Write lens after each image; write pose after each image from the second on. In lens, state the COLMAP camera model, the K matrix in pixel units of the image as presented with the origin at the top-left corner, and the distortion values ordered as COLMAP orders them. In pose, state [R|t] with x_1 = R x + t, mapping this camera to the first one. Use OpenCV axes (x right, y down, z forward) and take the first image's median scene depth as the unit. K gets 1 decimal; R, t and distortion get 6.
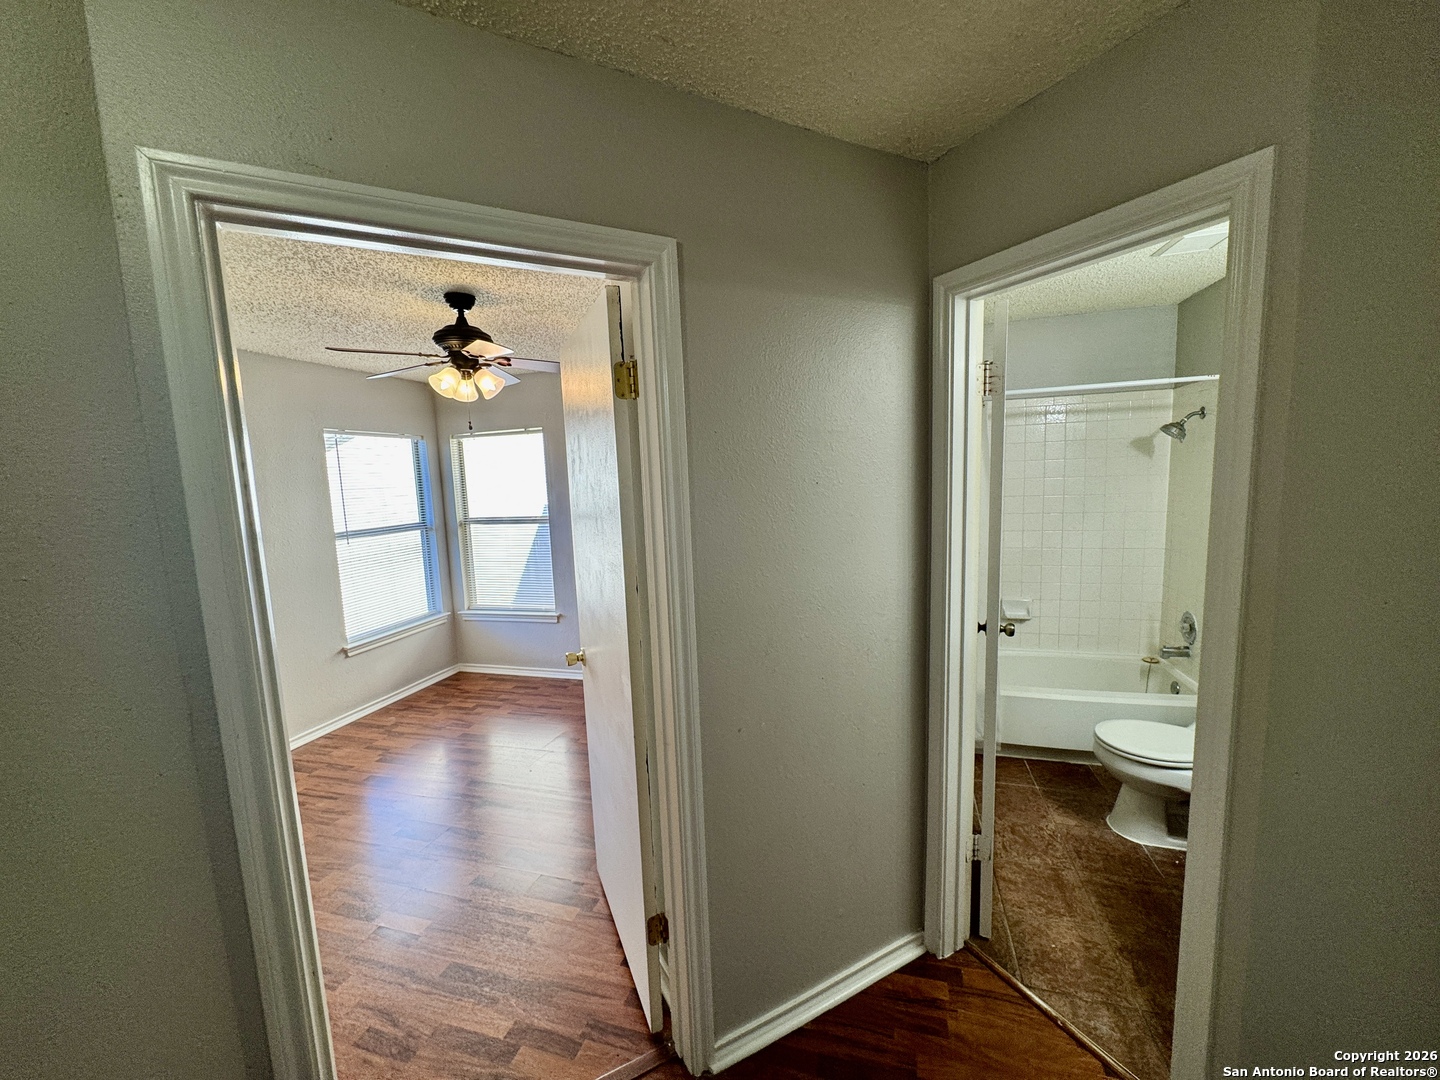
lens RADIAL K [[572.8, 0, 721.9], [0, 572.8, 543.0], [0, 0, 1]] dist [-0.002047, 0.000449]
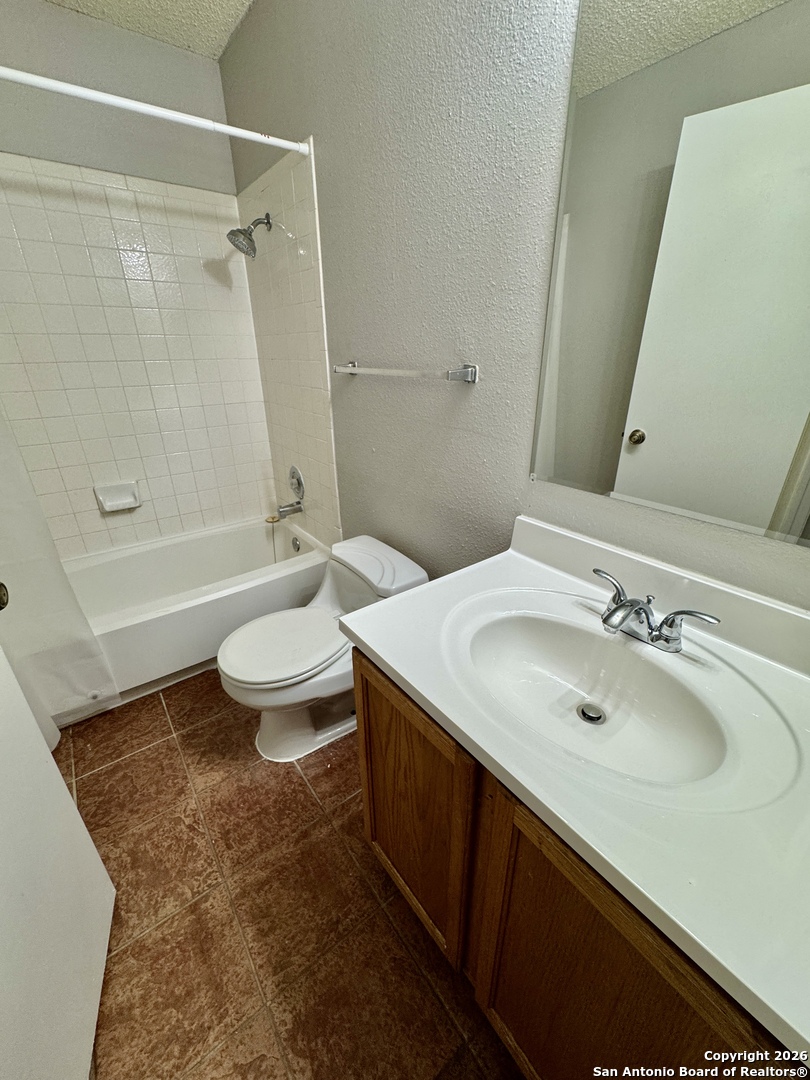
lens RADIAL K [[429.6, 0, 400.4], [0, 429.6, 536.7], [0, 0, 1]] dist [-0.002047, 0.000449]
pose [[0.597677, -0.292996, 0.746281, 0.346056], [0.085646, 0.948837, 0.303930, 0.027792], [-0.797149, -0.117736, 0.592192, 0.412638]]
